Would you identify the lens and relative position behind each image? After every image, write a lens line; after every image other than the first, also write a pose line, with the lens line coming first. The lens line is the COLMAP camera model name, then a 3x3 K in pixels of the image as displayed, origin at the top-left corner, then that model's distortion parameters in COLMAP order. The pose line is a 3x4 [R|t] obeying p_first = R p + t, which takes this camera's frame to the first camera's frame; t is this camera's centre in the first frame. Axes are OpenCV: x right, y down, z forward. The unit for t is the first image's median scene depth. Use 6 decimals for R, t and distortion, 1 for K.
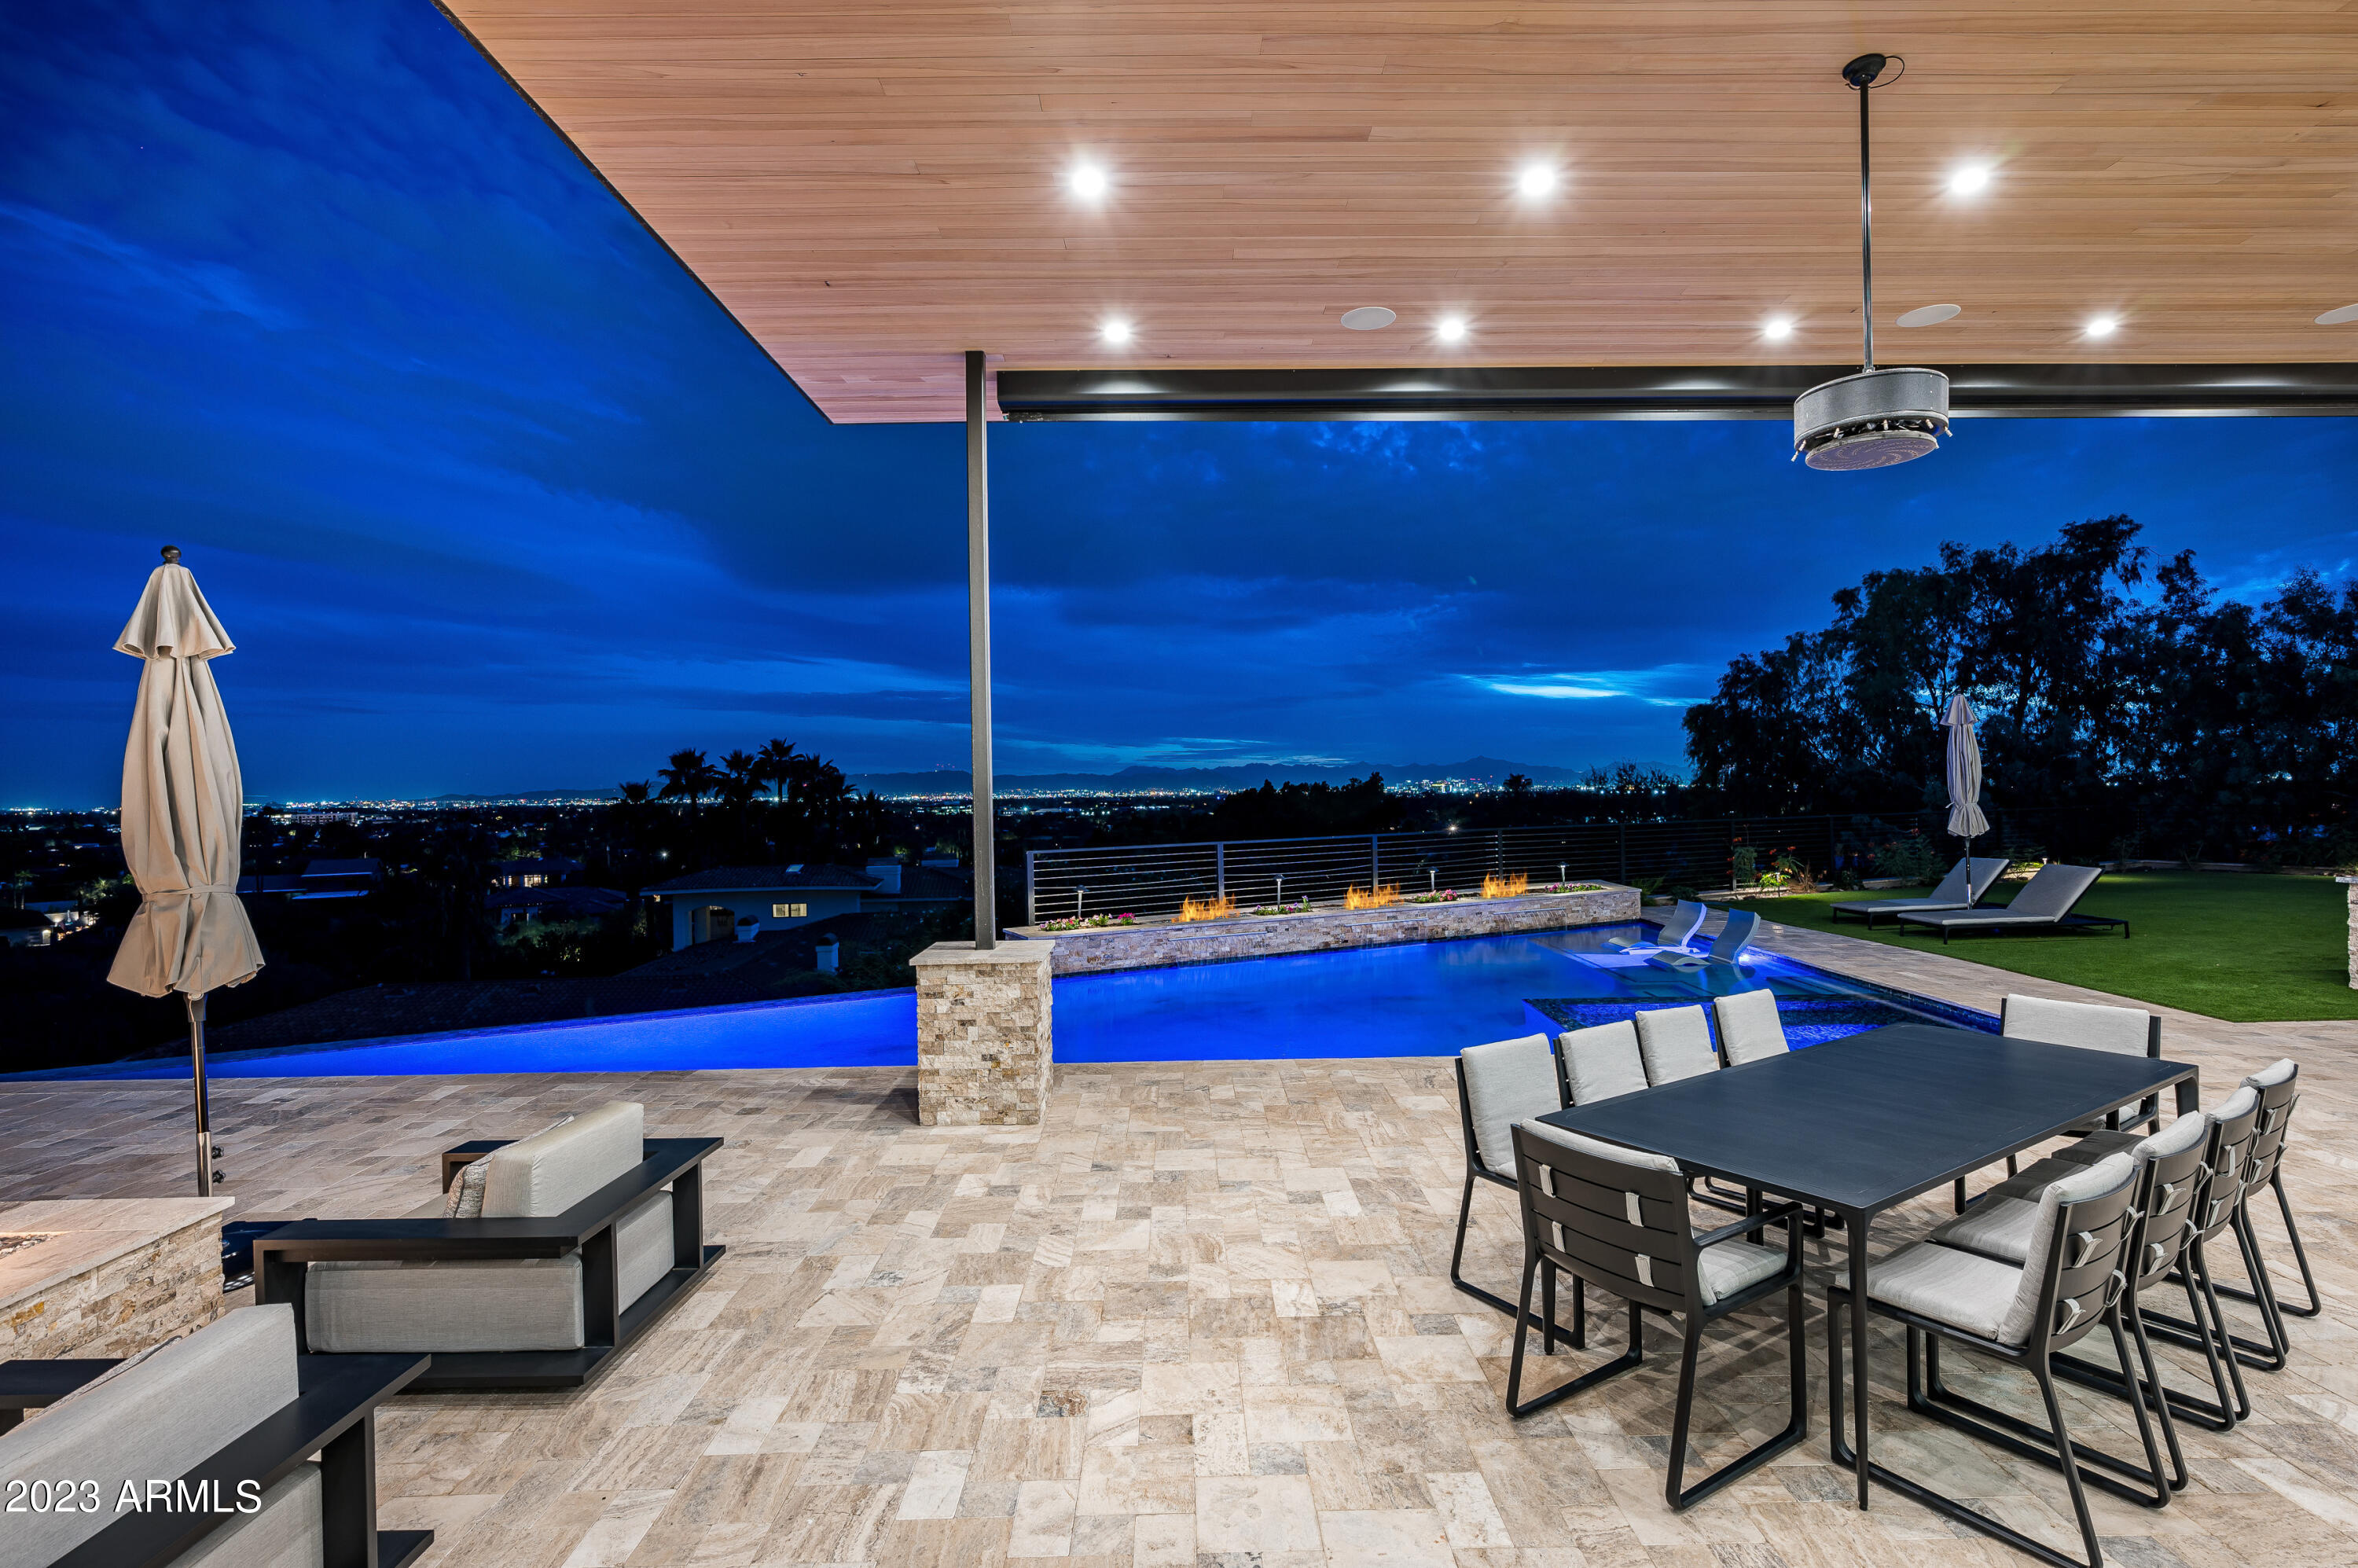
lens RADIAL K [[1137.6, 0, 1197.6], [0, 1137.6, 795.7], [0, 0, 1]] dist [0.014306, -0.000375]
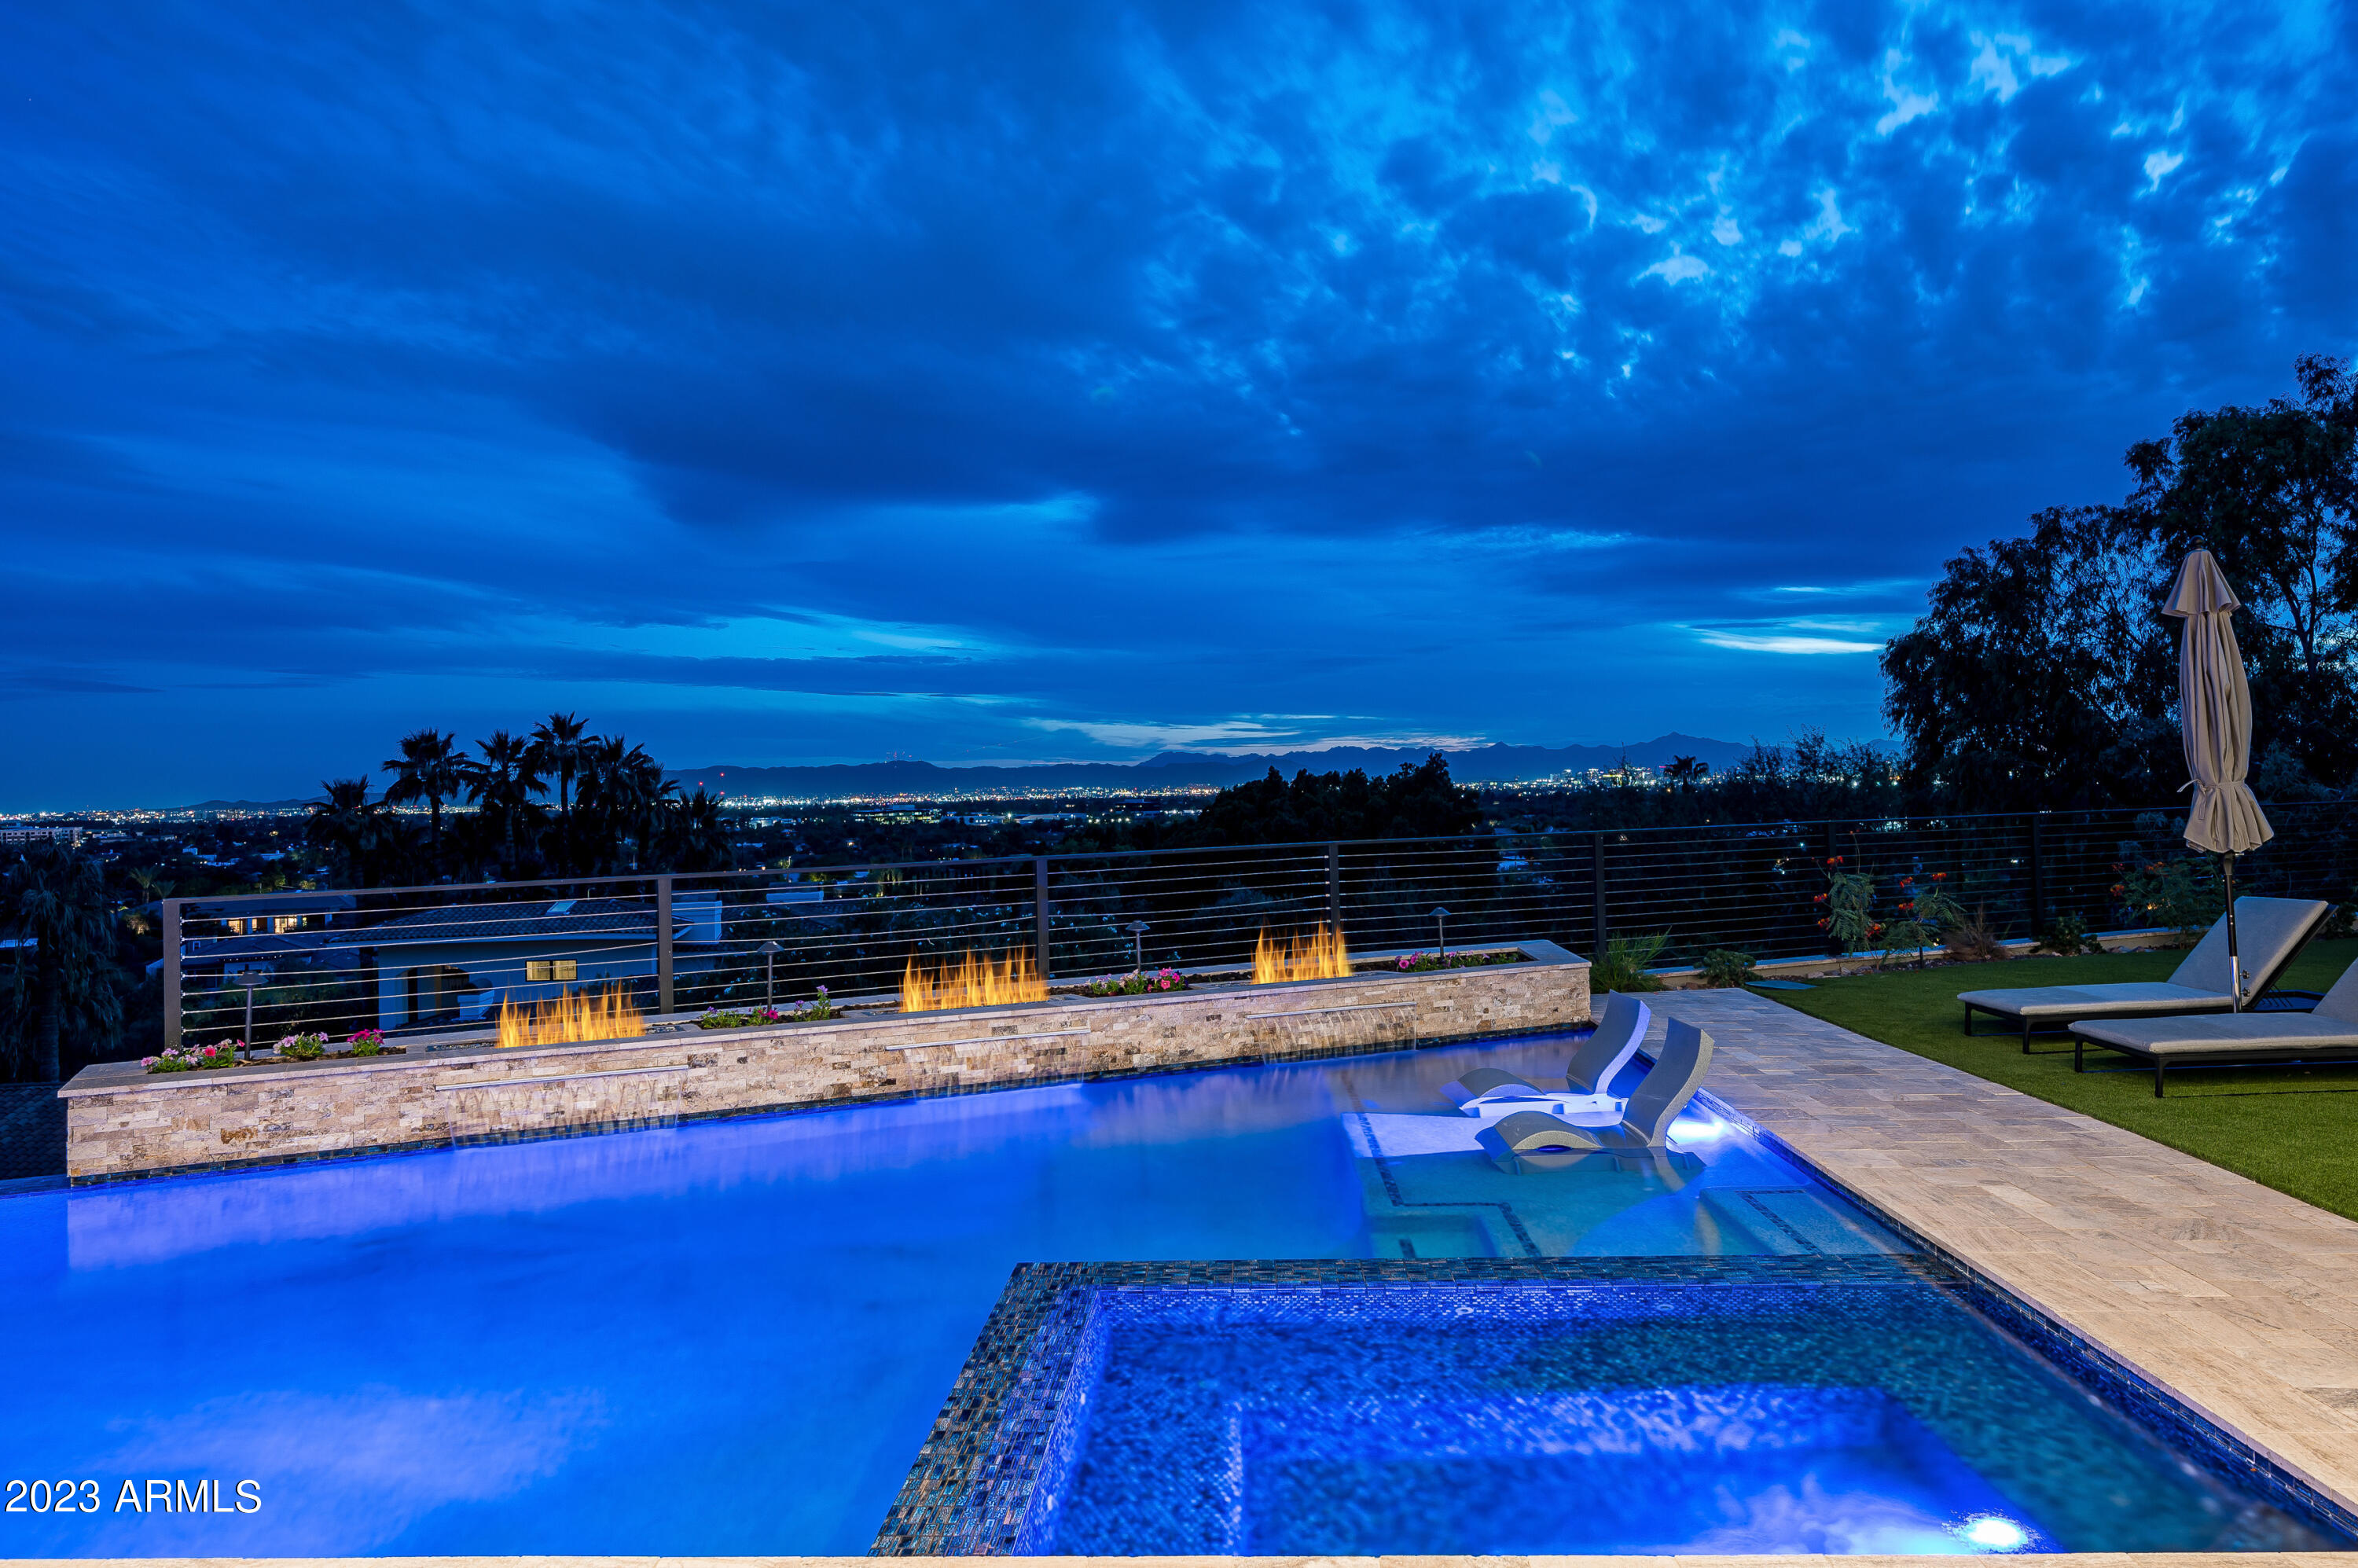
lens RADIAL K [[1634.9, 0, 1166.2], [0, 1634.9, 757.8], [0, 0, 1]] dist [0.000592, 0.004891]
pose [[0.998355, -0.009828, -0.056492, 0.127584], [0.008552, 0.999704, -0.022779, 0.003731], [0.056699, 0.022258, 0.998143, 0.141879]]
